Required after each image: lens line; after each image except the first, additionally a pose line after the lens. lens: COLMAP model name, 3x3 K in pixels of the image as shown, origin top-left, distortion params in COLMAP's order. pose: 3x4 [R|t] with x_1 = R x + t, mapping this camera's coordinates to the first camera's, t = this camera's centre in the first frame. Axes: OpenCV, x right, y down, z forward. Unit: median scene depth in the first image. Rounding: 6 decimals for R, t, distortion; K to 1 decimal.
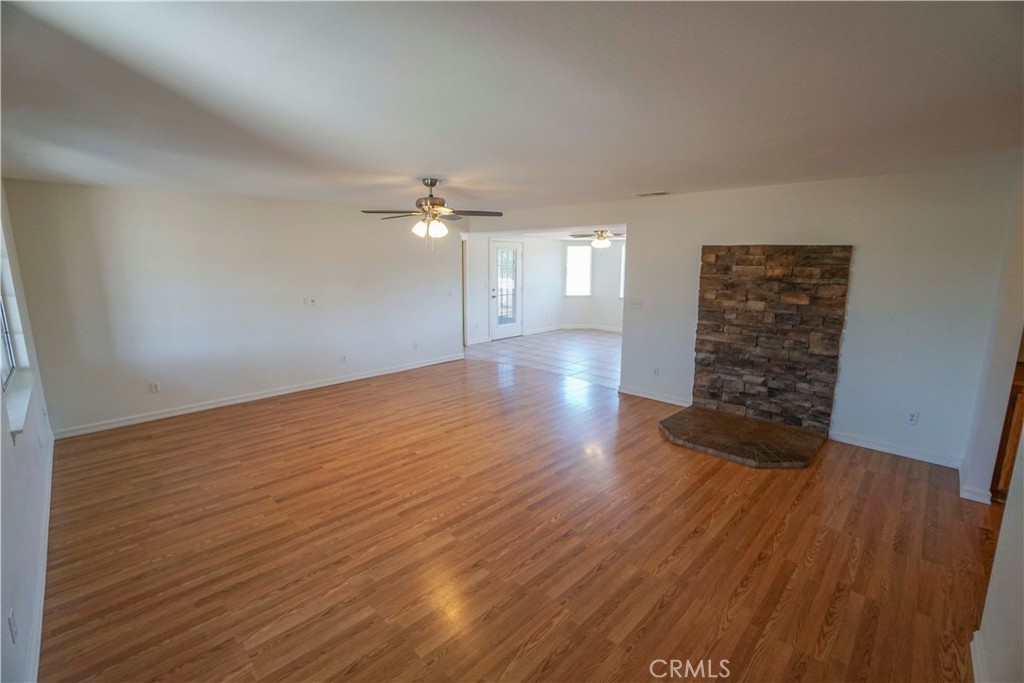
lens RADIAL K [[450.9, 0, 511.1], [0, 450.9, 337.2], [0, 0, 1]] dist [-0.065203, 0.023334]
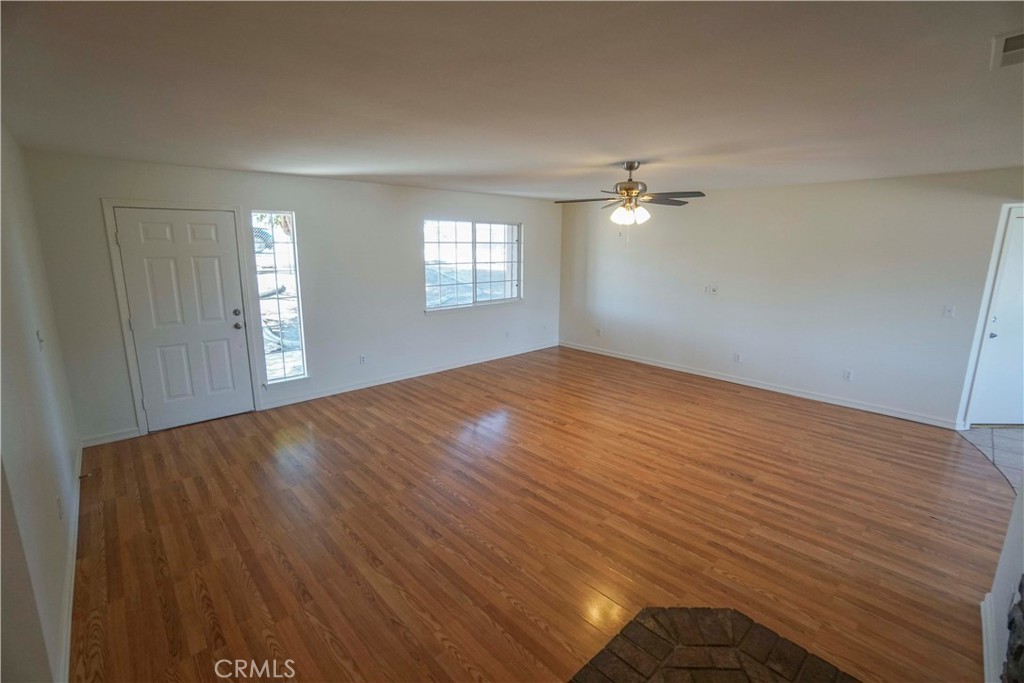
lens RADIAL K [[451.3, 0, 508.3], [0, 451.3, 337.0], [0, 0, 1]] dist [-0.063703, 0.022656]
pose [[-0.040952, 0.197921, -0.979362, 0.780260], [-0.177536, 0.963146, 0.202067, -0.137908], [0.983262, 0.182147, -0.004305, 0.782053]]
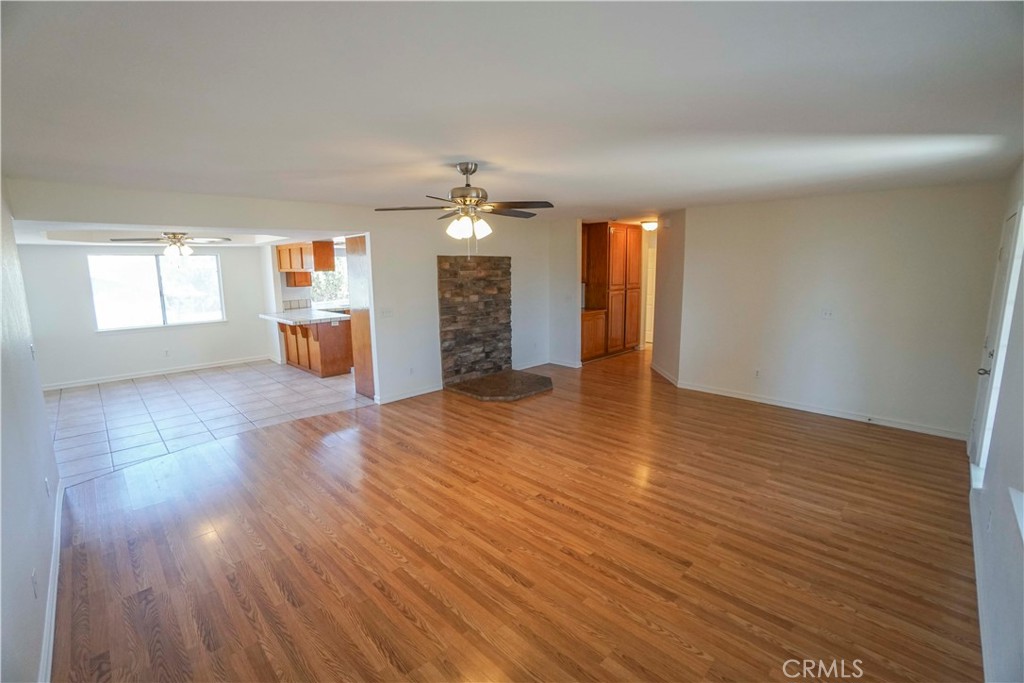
lens RADIAL K [[451.3, 0, 508.3], [0, 451.3, 337.0], [0, 0, 1]] dist [-0.063703, 0.022656]
pose [[0.014895, -0.157161, 0.987461, -0.947546], [0.184688, 0.971010, 0.151757, -0.159998], [-0.982684, 0.180111, 0.043489, 0.909743]]
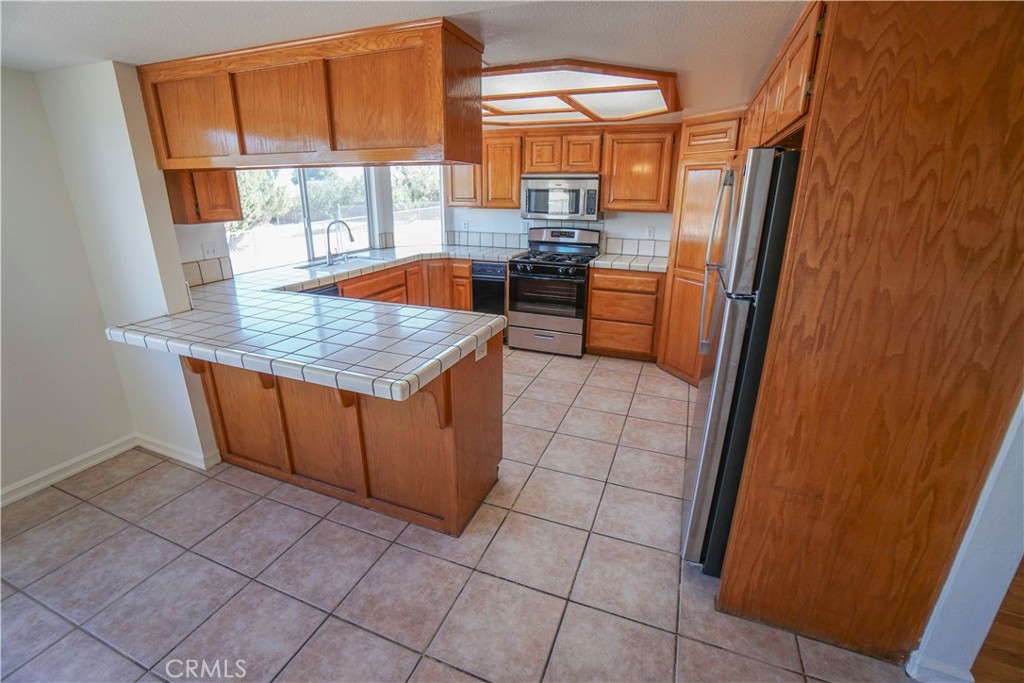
lens RADIAL K [[451.3, 0, 508.3], [0, 451.3, 337.0], [0, 0, 1]] dist [-0.063703, 0.022656]
pose [[-0.388801, -0.288129, 0.875109, 0.256583], [0.153658, 0.916258, 0.369946, -0.267305], [-0.908418, 0.278303, -0.311968, 1.729008]]
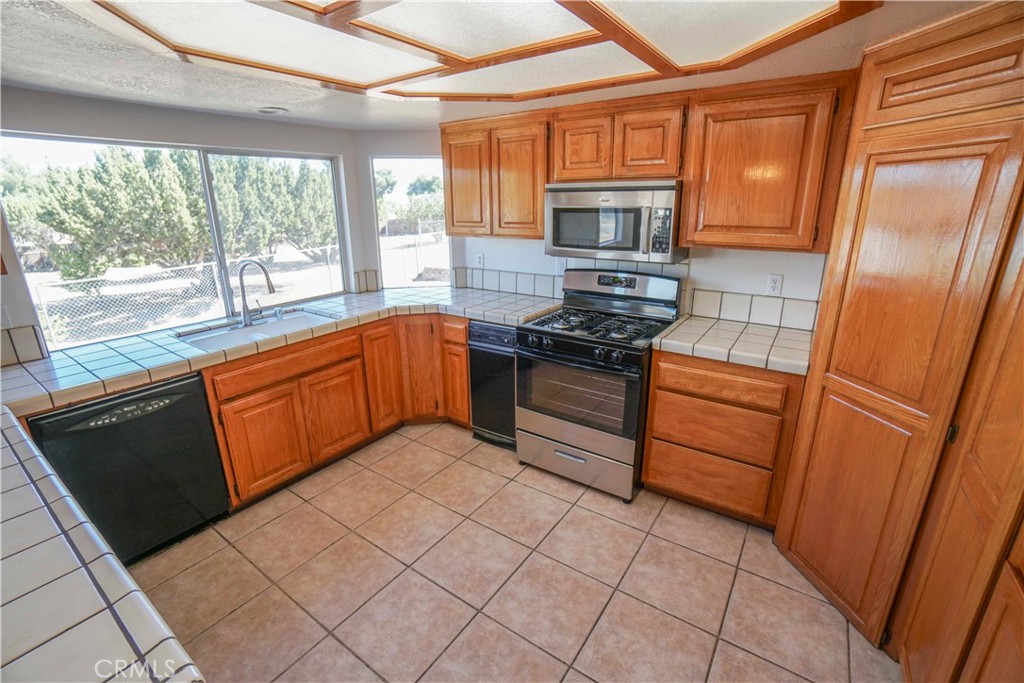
lens RADIAL K [[451.3, 0, 508.3], [0, 451.3, 337.0], [0, 0, 1]] dist [-0.063703, 0.022656]
pose [[-0.166381, -0.280926, 0.945197, 0.613998], [0.181430, 0.933471, 0.309378, -0.227858], [-0.969227, 0.222962, -0.104344, 1.439938]]
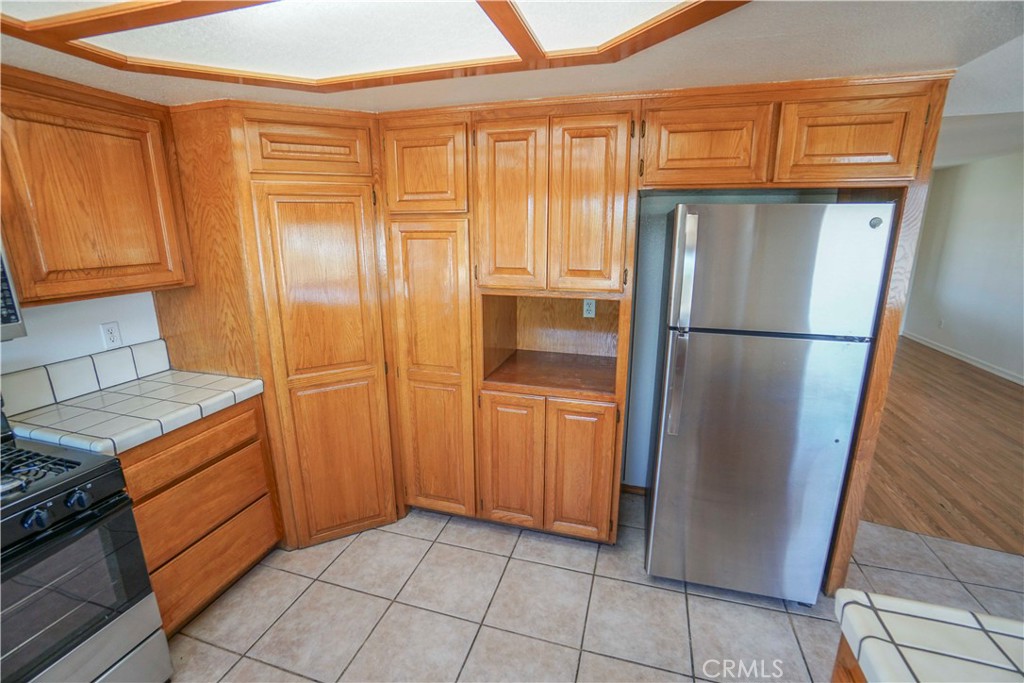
lens RADIAL K [[451.3, 0, 508.3], [0, 451.3, 337.0], [0, 0, 1]] dist [-0.063703, 0.022656]
pose [[-0.884003, 0.114442, -0.453256, 0.950758], [-0.074338, 0.922822, 0.377986, -0.256754], [0.461532, 0.367835, -0.807270, 1.602390]]
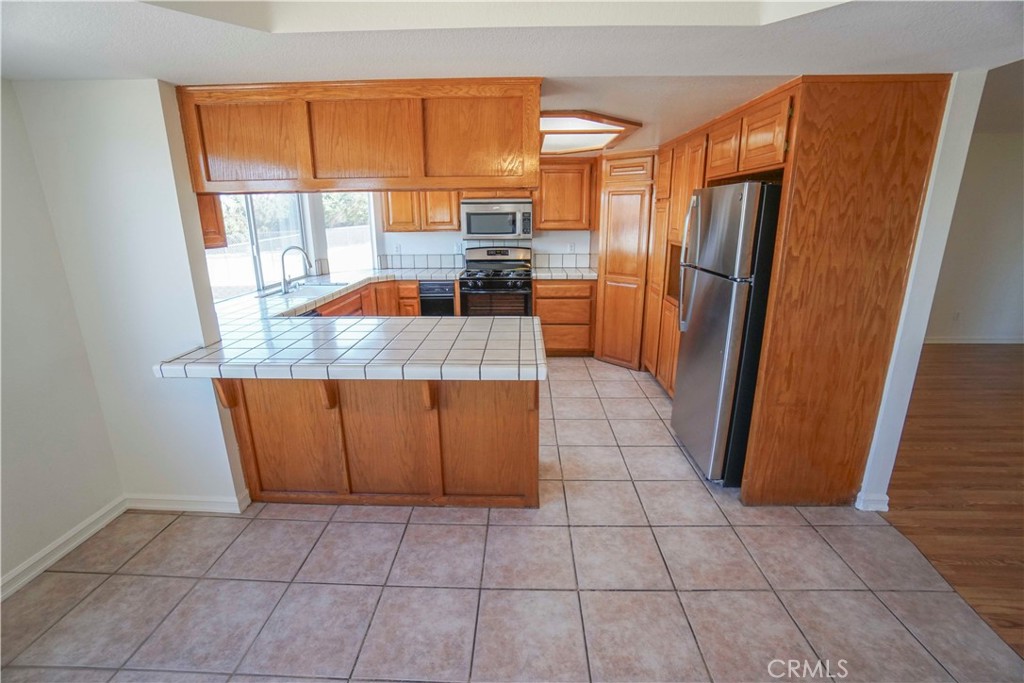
lens RADIAL K [[450.9, 0, 511.1], [0, 450.9, 337.2], [0, 0, 1]] dist [-0.065203, 0.023334]
pose [[-0.682054, -0.186139, 0.707216, 0.307526], [0.133273, 0.919233, 0.370472, -0.306537], [-0.719055, 0.346935, -0.602159, 1.981261]]
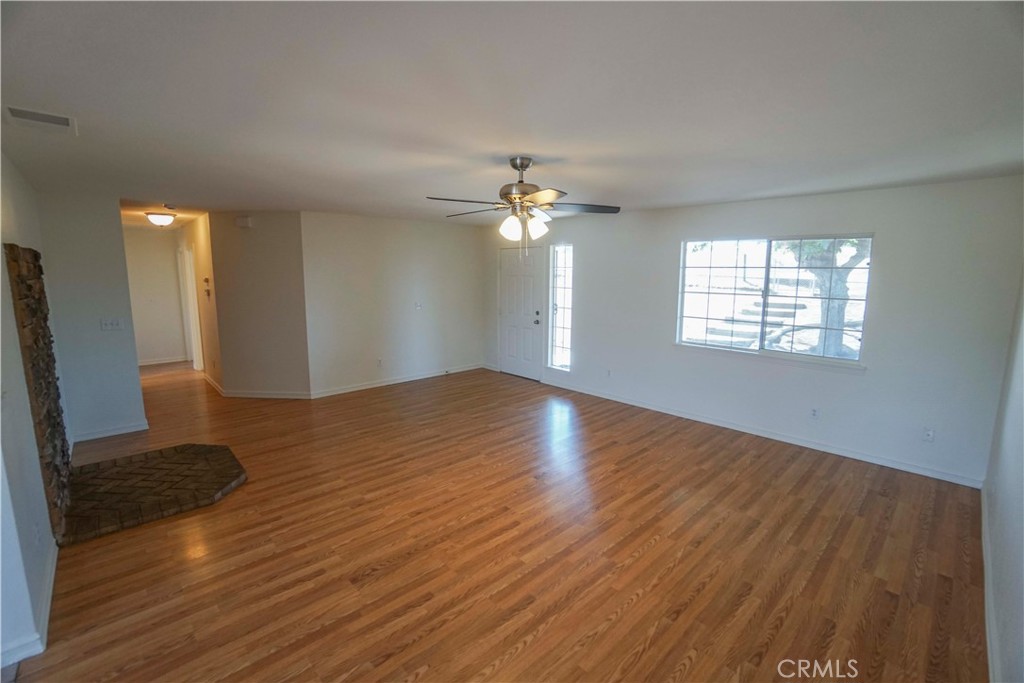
lens RADIAL K [[450.9, 0, 511.1], [0, 450.9, 337.2], [0, 0, 1]] dist [-0.065203, 0.023334]
pose [[-0.999357, -0.009337, 0.034632, -0.183199], [0.002085, 0.948768, 0.315966, -0.295487], [-0.035808, 0.315834, -0.948138, 1.691076]]
